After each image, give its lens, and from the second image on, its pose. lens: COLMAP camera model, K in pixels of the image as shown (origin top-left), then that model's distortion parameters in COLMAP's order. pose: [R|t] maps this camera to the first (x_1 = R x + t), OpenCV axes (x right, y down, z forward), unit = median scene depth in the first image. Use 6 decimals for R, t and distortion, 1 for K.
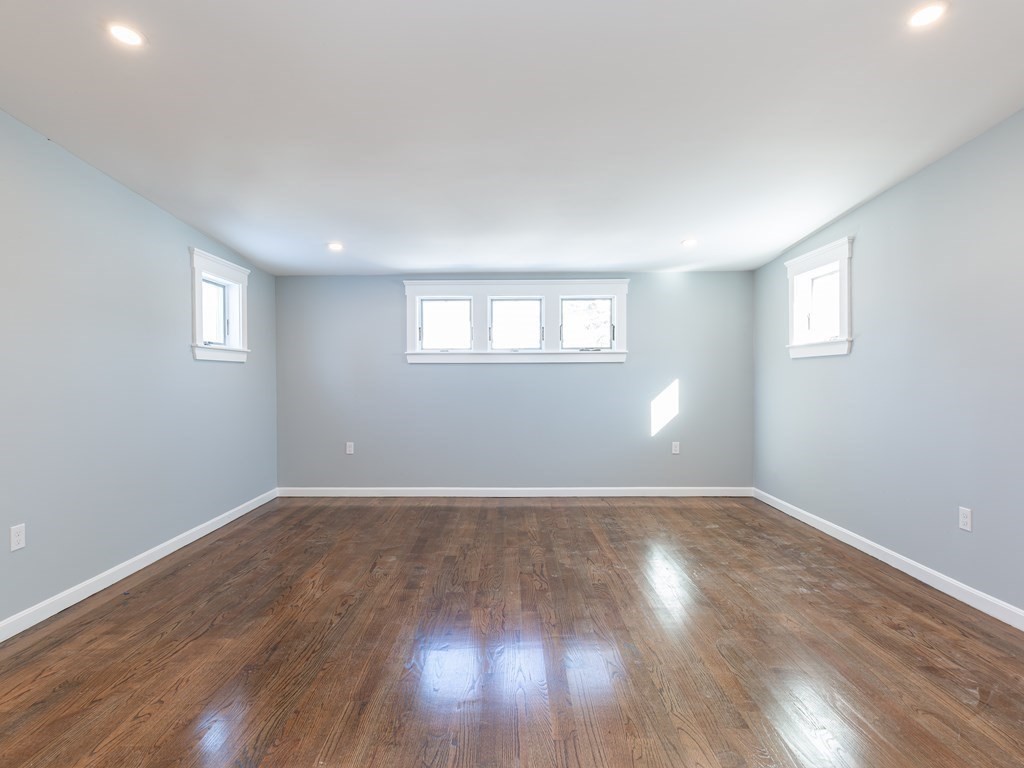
lens RADIAL K [[529.5, 0, 509.8], [0, 529.5, 384.8], [0, 0, 1]] dist [0.011107, 0.000286]
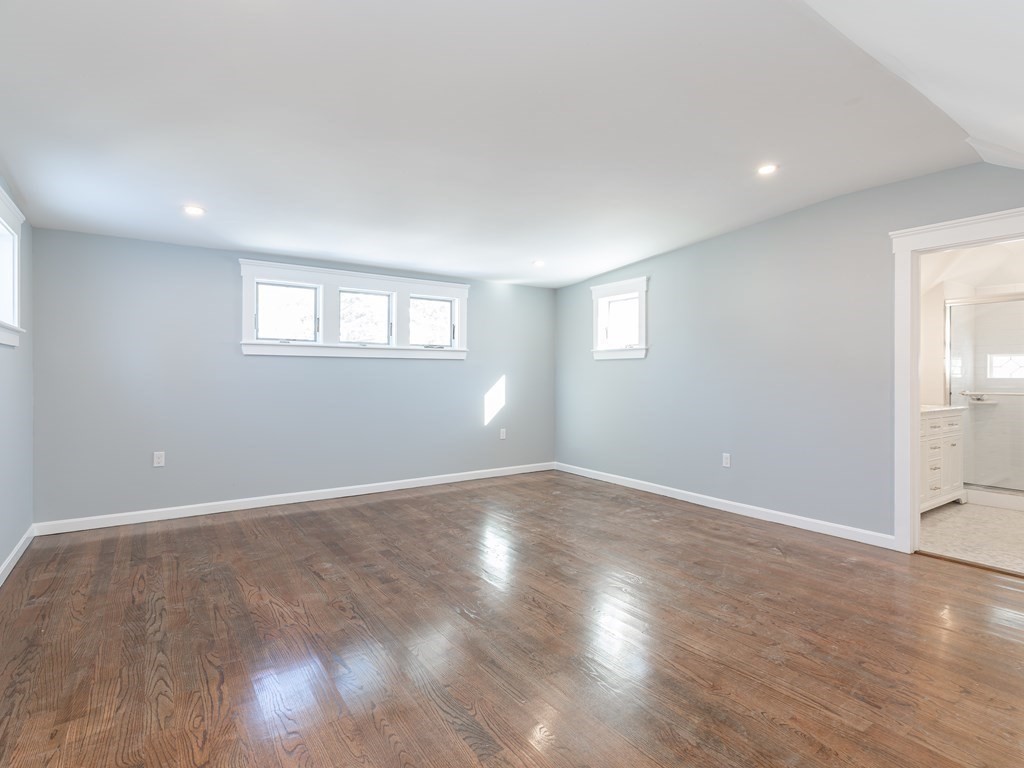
lens RADIAL K [[529.5, 0, 545.2], [0, 529.5, 378.3], [0, 0, 1]] dist [0.011107, 0.000286]
pose [[0.799963, 0.002398, 0.600045, -0.384100], [0.001313, 0.999983, -0.005748, 0.004298], [-0.600048, 0.005386, 0.799946, 0.015771]]
